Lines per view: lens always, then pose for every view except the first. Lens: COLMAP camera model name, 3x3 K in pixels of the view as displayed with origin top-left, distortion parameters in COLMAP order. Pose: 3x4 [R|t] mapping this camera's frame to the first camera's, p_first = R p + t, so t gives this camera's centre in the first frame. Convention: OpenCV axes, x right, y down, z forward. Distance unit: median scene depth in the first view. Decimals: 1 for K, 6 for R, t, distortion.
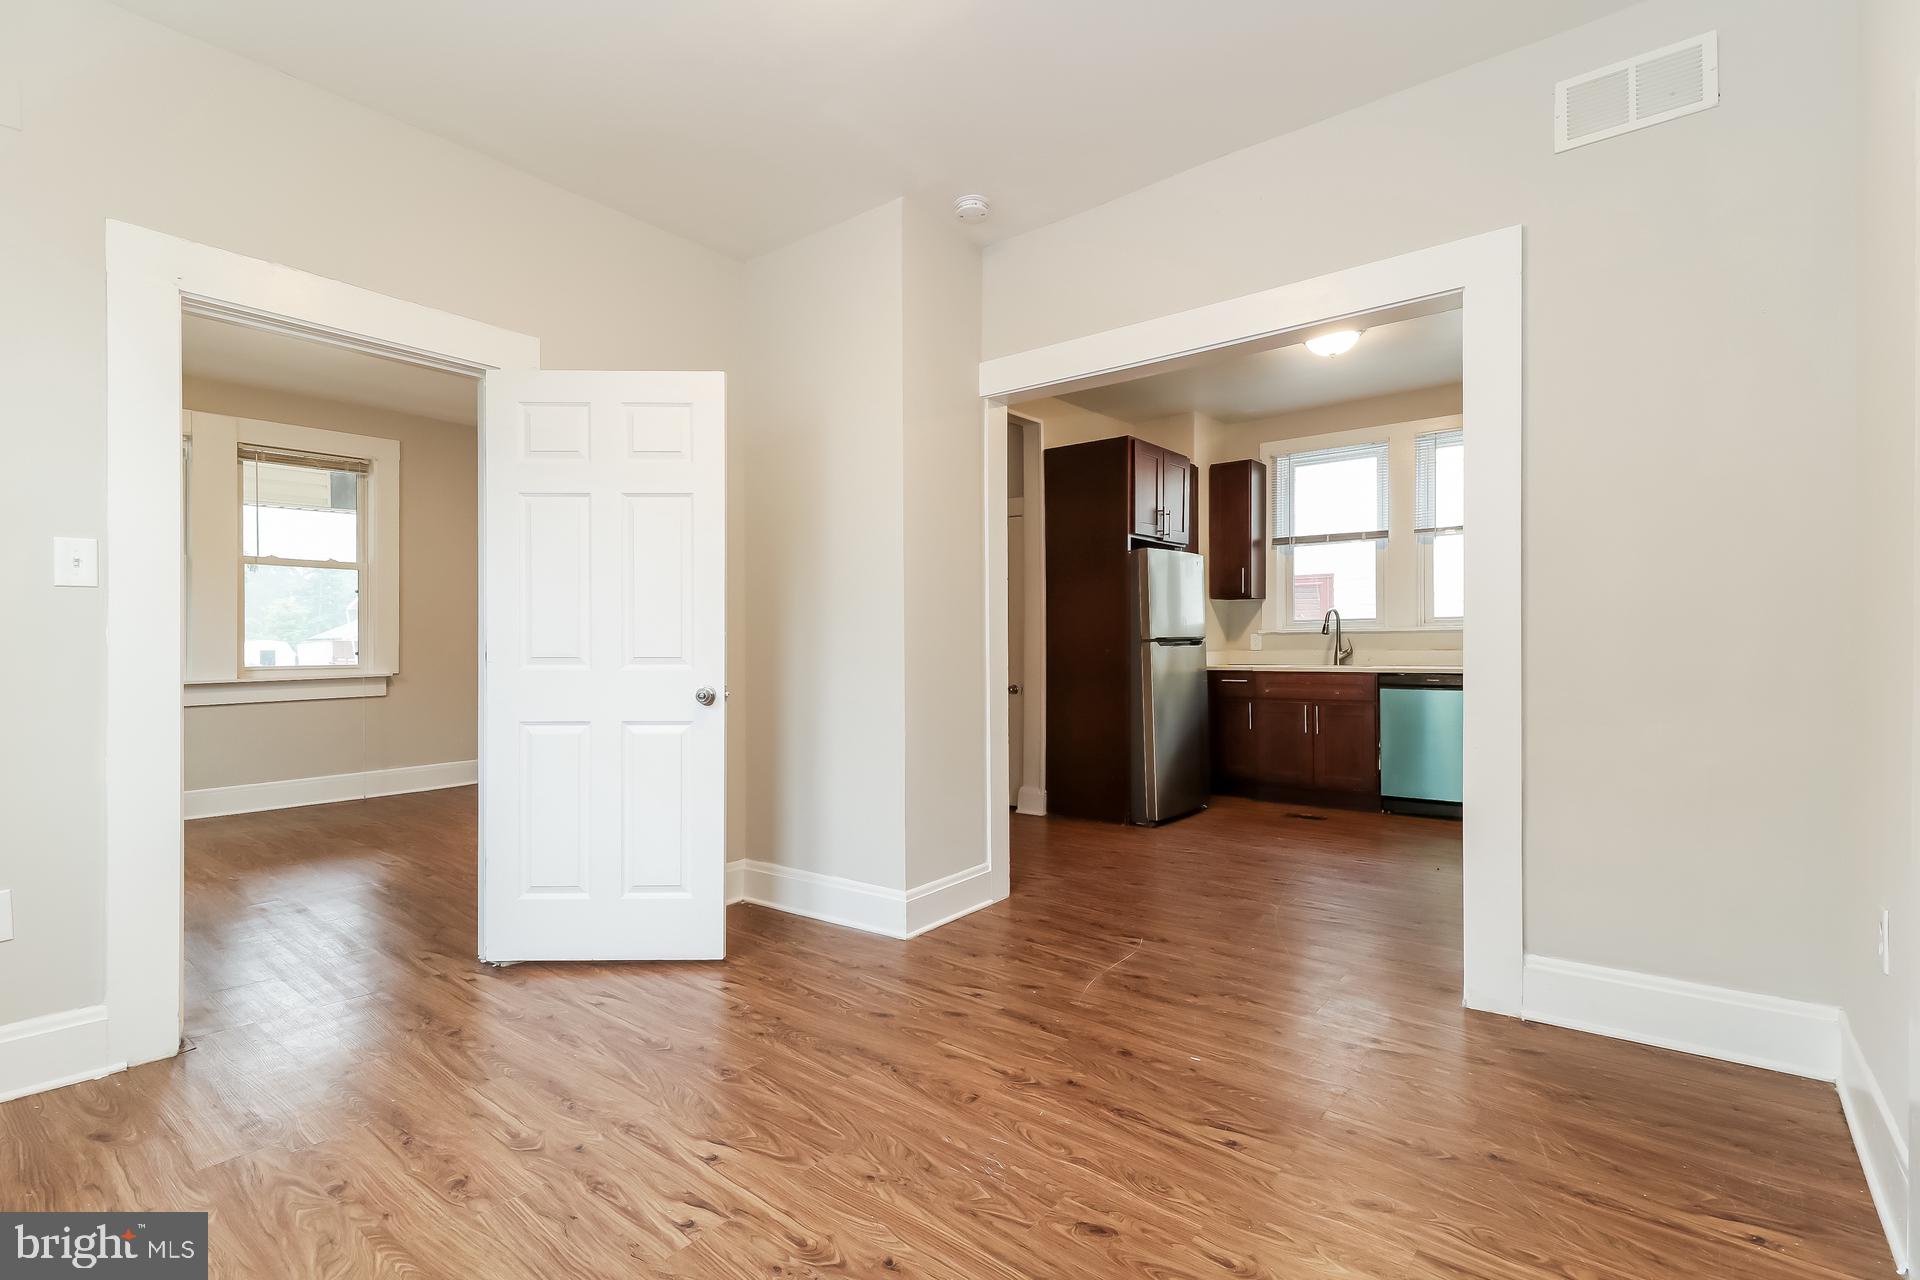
lens RADIAL K [[888.6, 0, 967.9], [0, 888.6, 648.8], [0, 0, 1]] dist [0.010495, -0.001365]
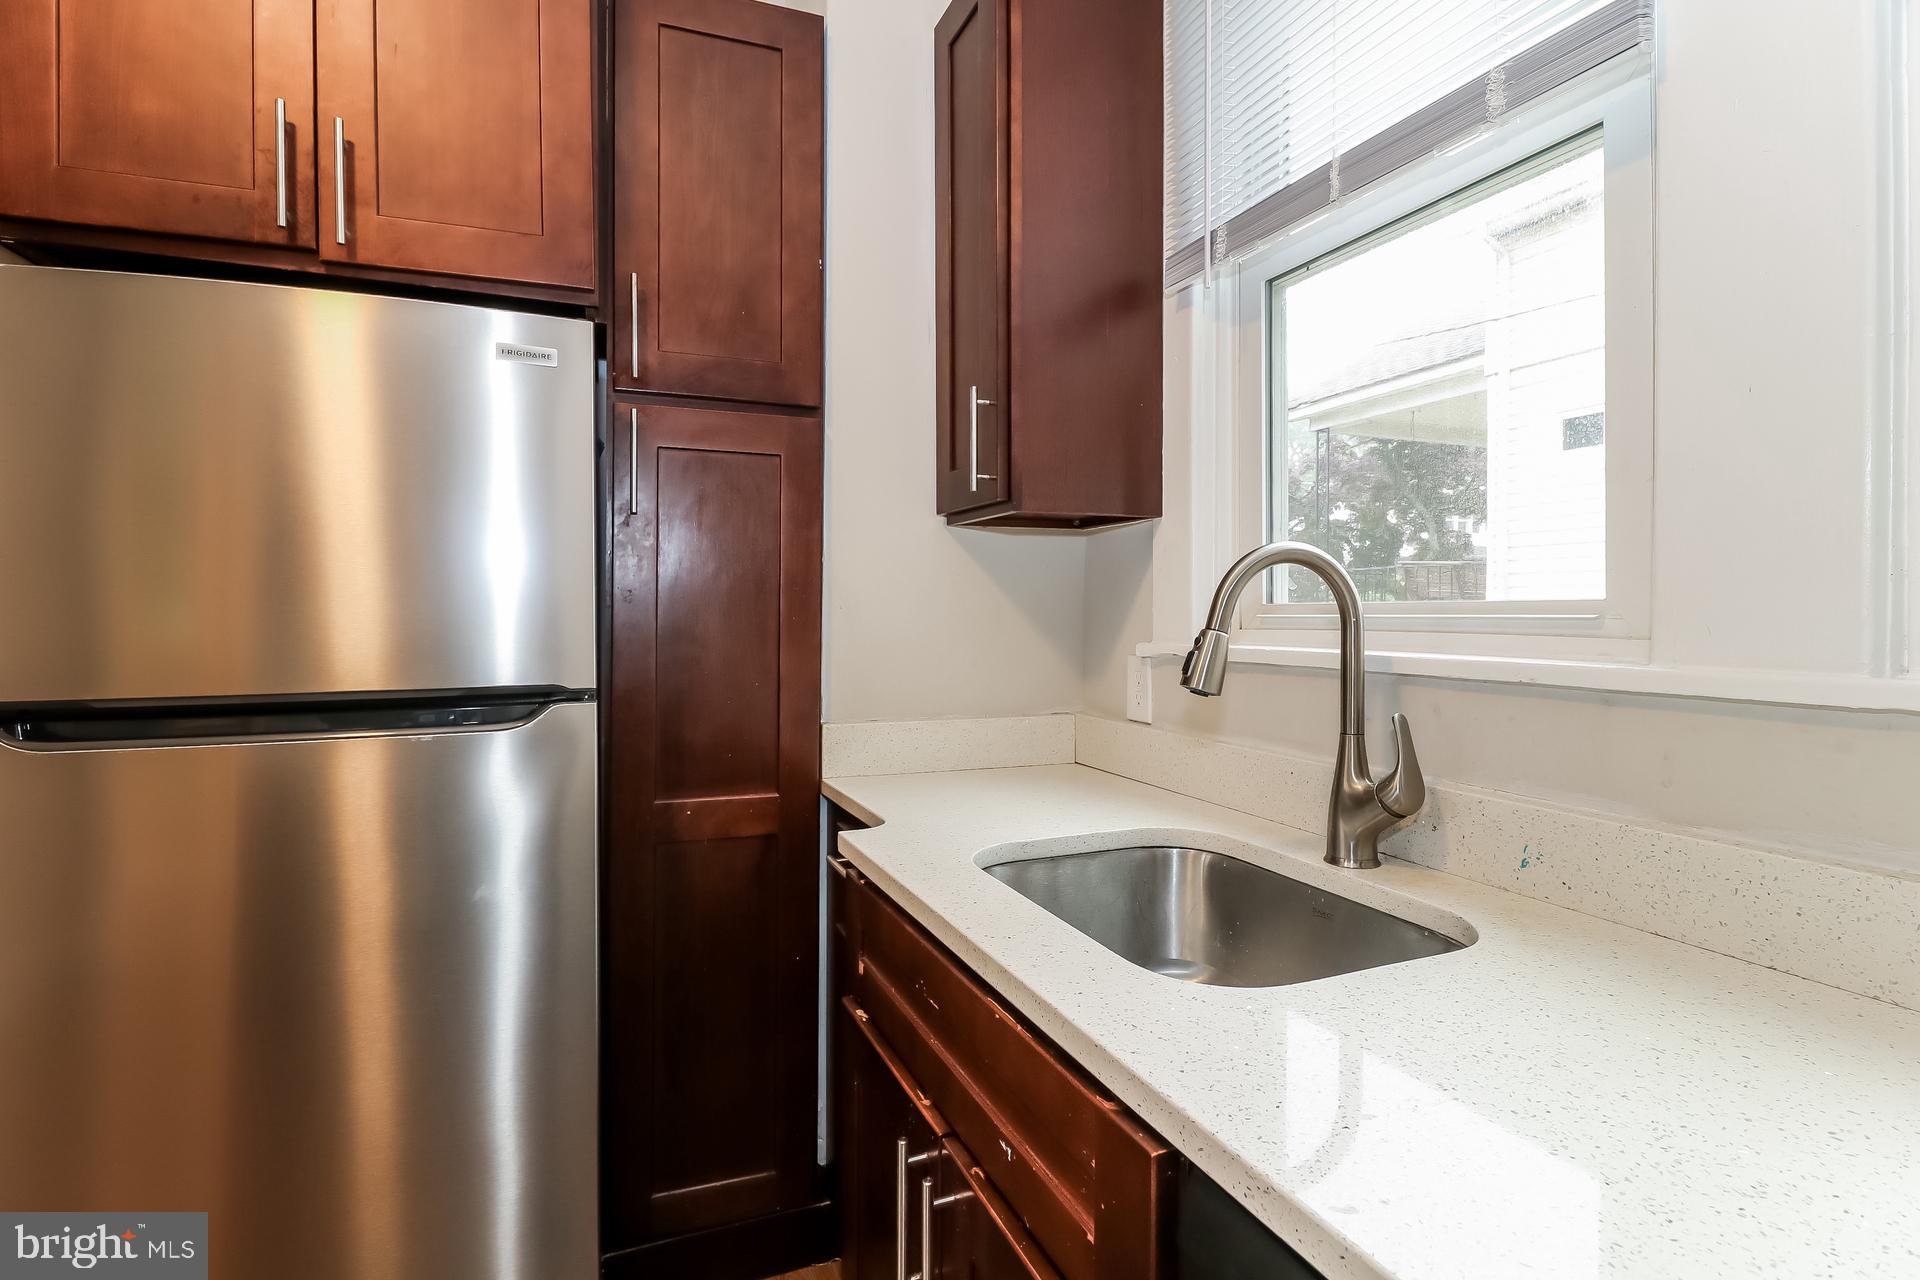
lens RADIAL K [[904.3, 0, 956.8], [0, 904.3, 625.2], [0, 0, 1]] dist [0.000423, -0.011340]
pose [[0.867695, 0.008110, -0.497030, 1.133637], [-0.008235, 0.999964, 0.001941, -0.074042], [0.497028, 0.002409, 0.867731, 2.060374]]
